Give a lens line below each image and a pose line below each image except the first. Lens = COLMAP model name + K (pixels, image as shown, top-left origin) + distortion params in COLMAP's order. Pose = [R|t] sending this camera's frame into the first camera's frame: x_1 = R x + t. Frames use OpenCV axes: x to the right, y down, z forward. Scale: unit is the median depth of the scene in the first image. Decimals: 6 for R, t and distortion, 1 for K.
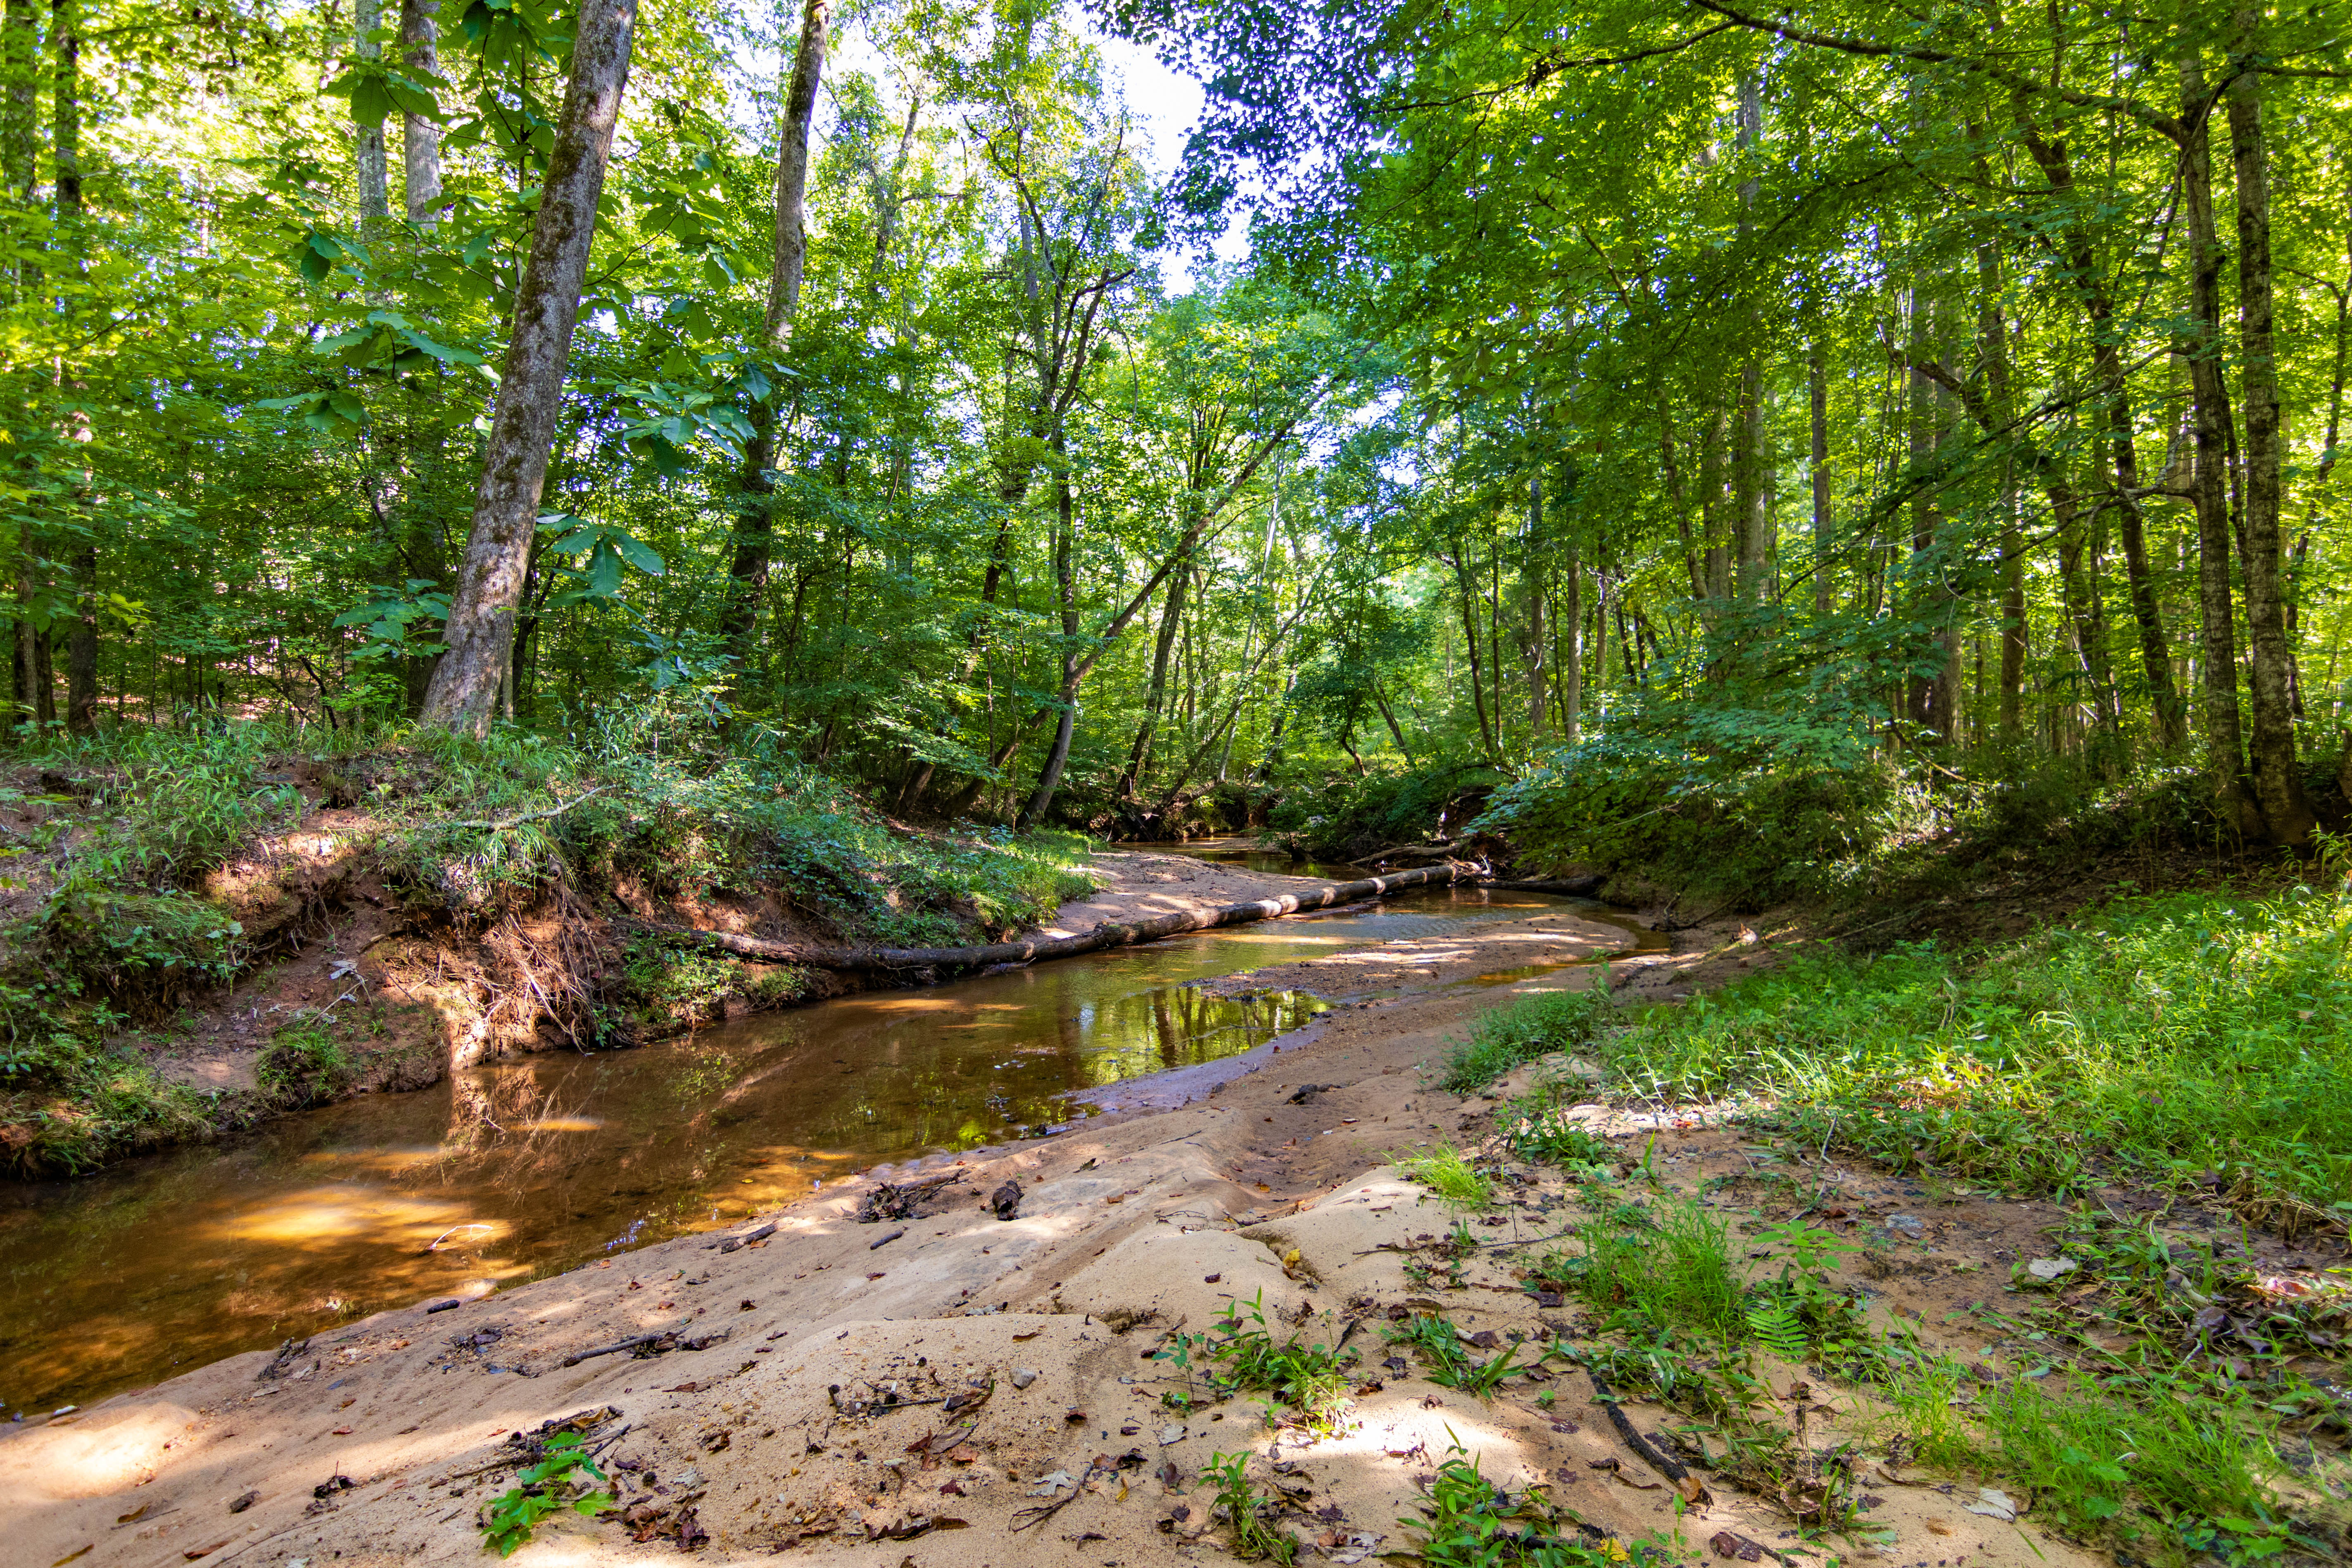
lens RADIAL K [[1201.2, 0, 1183.8], [0, 1201.2, 785.5], [0, 0, 1]] dist [-0.005568, 0.001507]
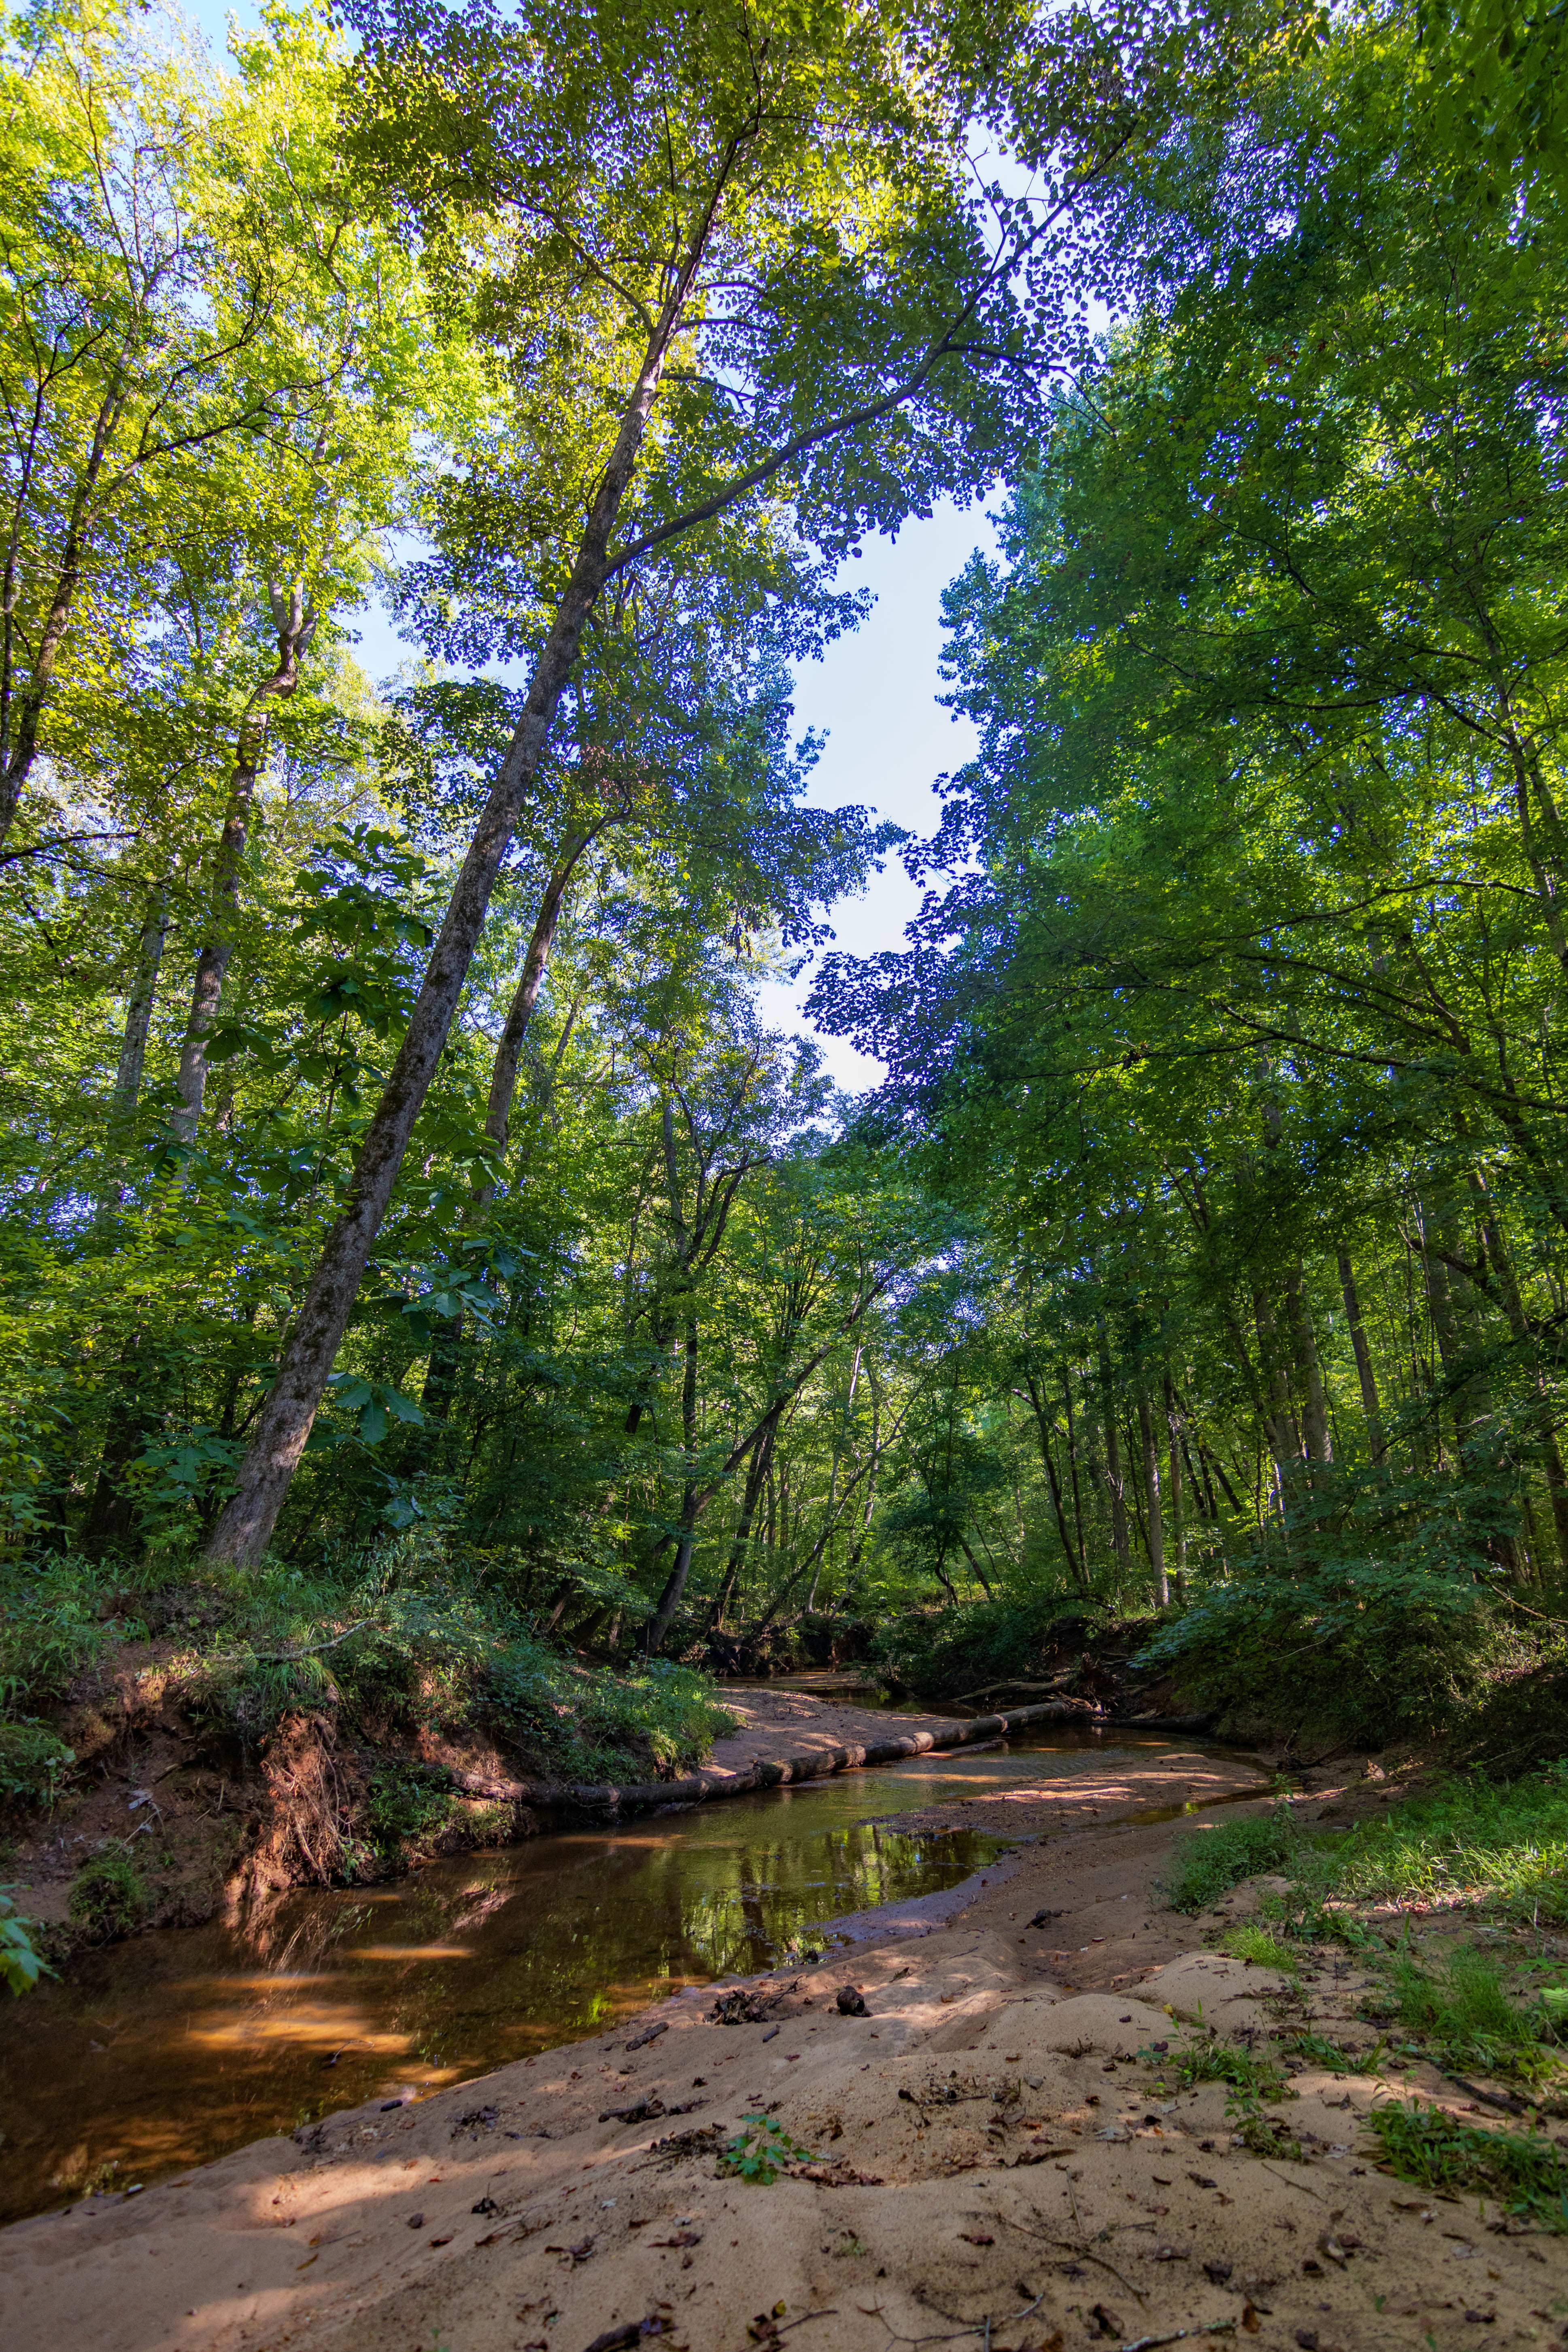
lens RADIAL K [[1201.2, 0, 776.1], [0, 1201.2, 1181.2], [0, 0, 1]] dist [-0.005568, 0.001507]
pose [[0.998870, 0.020227, 0.042999, -0.103409], [-0.004465, 0.940825, -0.338864, -0.004313], [-0.047309, 0.338289, 0.939852, -0.132097]]
